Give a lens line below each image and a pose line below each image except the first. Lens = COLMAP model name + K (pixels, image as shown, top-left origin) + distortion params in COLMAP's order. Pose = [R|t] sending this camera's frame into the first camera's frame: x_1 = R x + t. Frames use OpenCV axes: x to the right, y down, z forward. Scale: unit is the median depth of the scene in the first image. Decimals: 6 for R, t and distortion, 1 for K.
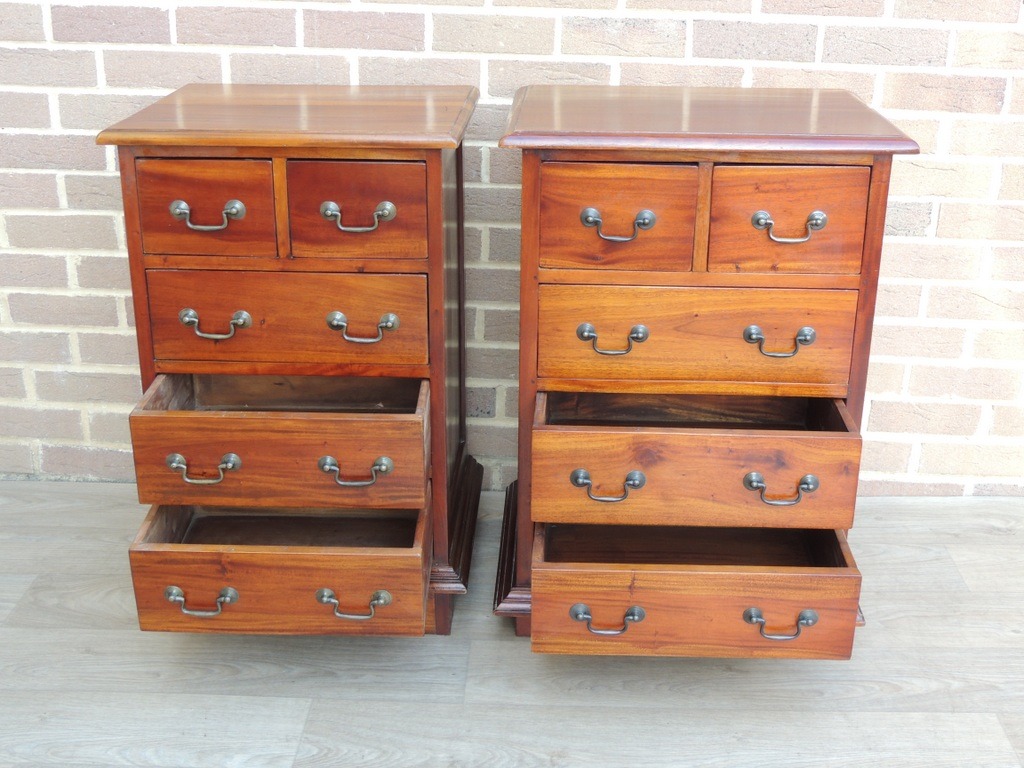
lens RADIAL K [[1290.8, 0, 515.1], [0, 1290.8, 386.0], [0, 0, 1]] dist [-0.057047, 0.000000]
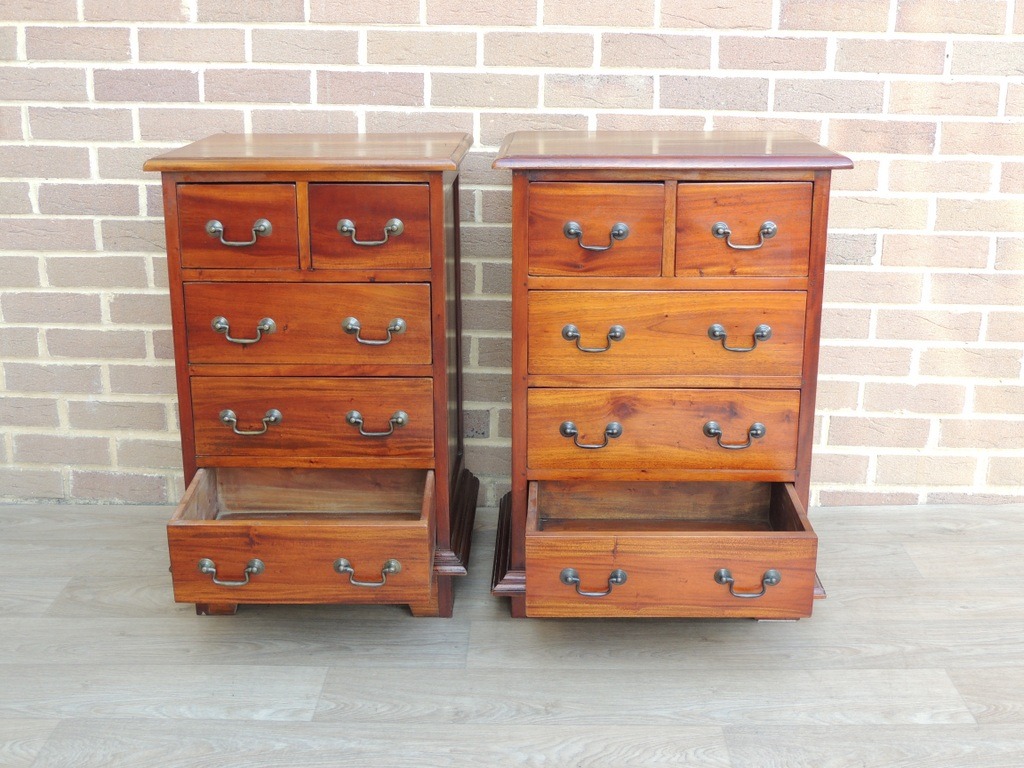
lens RADIAL K [[1290.8, 0, 514.8], [0, 1290.8, 384.7], [0, 0, 1]] dist [-0.057047, 0.000000]
pose [[0.999854, -0.012438, 0.011711, -0.006986], [0.013493, 0.995400, -0.094855, 0.098759], [-0.010478, 0.094999, 0.995422, -0.114517]]
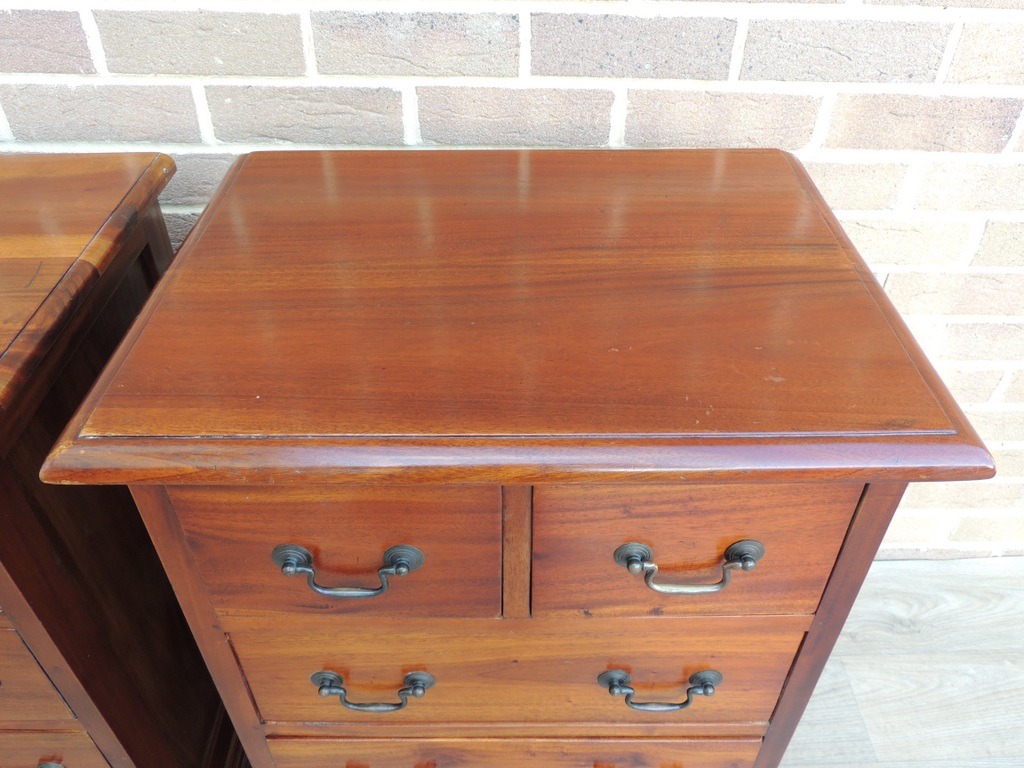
lens RADIAL K [[809.9, 0, 512.7], [0, 809.9, 380.3], [0, 0, 1]] dist [-0.018526, 0.000505]
pose [[0.998671, -0.037479, 0.035382, 0.115359], [0.024911, 0.951945, 0.305254, -0.246972], [-0.045122, -0.303967, 0.951613, 0.614538]]
